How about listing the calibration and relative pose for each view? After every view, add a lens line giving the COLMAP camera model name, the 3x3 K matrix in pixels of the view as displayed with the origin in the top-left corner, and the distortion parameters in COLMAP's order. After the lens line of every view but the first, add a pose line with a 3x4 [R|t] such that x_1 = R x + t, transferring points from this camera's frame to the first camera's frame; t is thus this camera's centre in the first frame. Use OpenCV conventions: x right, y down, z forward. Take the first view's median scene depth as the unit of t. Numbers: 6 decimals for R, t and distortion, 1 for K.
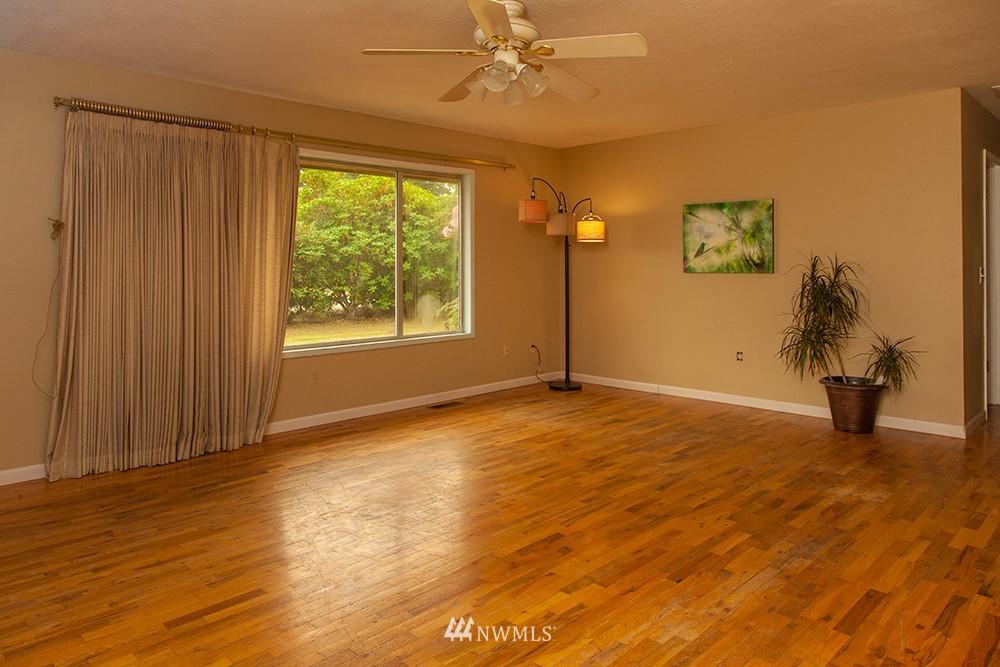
lens RADIAL K [[686.4, 0, 501.2], [0, 686.4, 262.3], [0, 0, 1]] dist [0.008844, -0.006714]
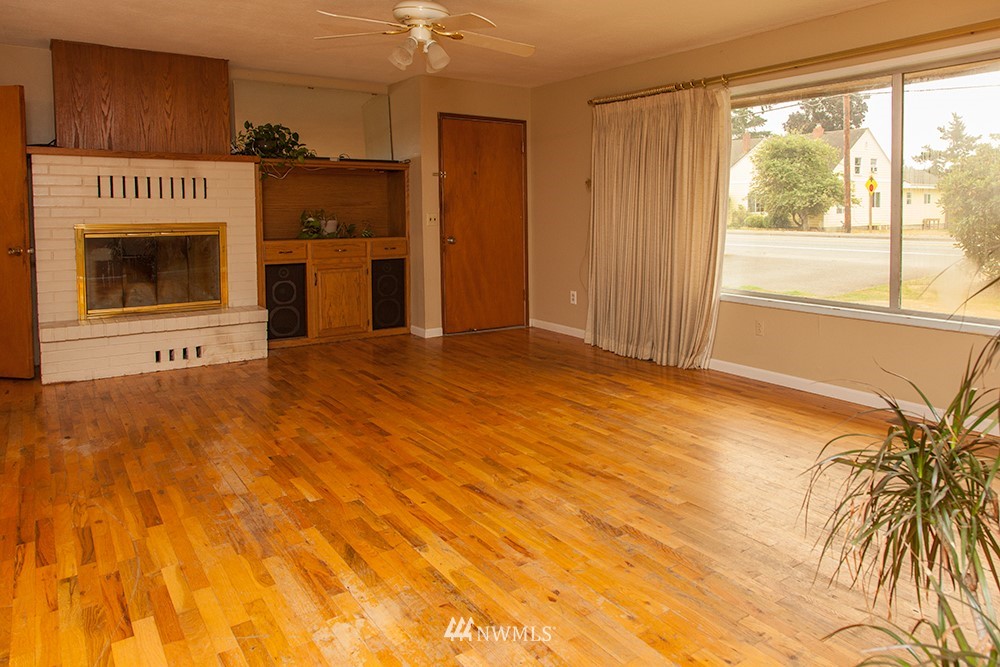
lens RADIAL K [[686.4, 0, 510.0], [0, 686.4, 248.2], [0, 0, 1]] dist [0.008844, -0.006714]
pose [[-0.193345, 0.061348, -0.979211, 0.707141], [0.006167, 0.998099, 0.061314, -0.001112], [0.981111, 0.005816, -0.193356, 0.848646]]
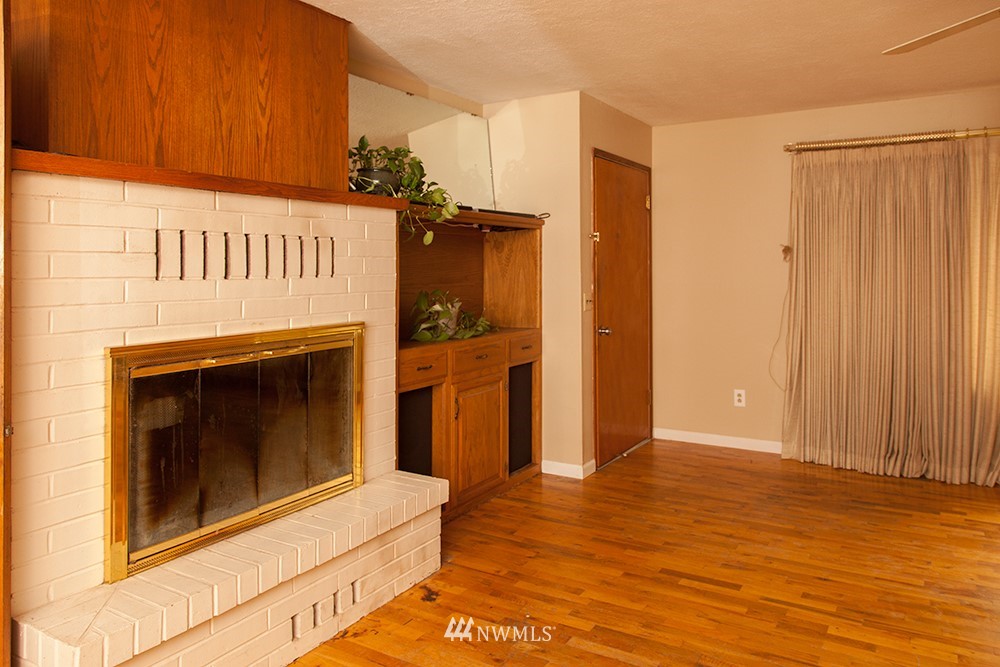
lens RADIAL K [[686.4, 0, 543.8], [0, 686.4, 262.2], [0, 0, 1]] dist [0.008844, -0.006714]
pose [[0.254066, -0.004524, -0.967176, 0.322777], [0.008120, 0.999964, -0.002545, -0.024319], [0.967153, -0.007207, 0.254093, 0.205213]]
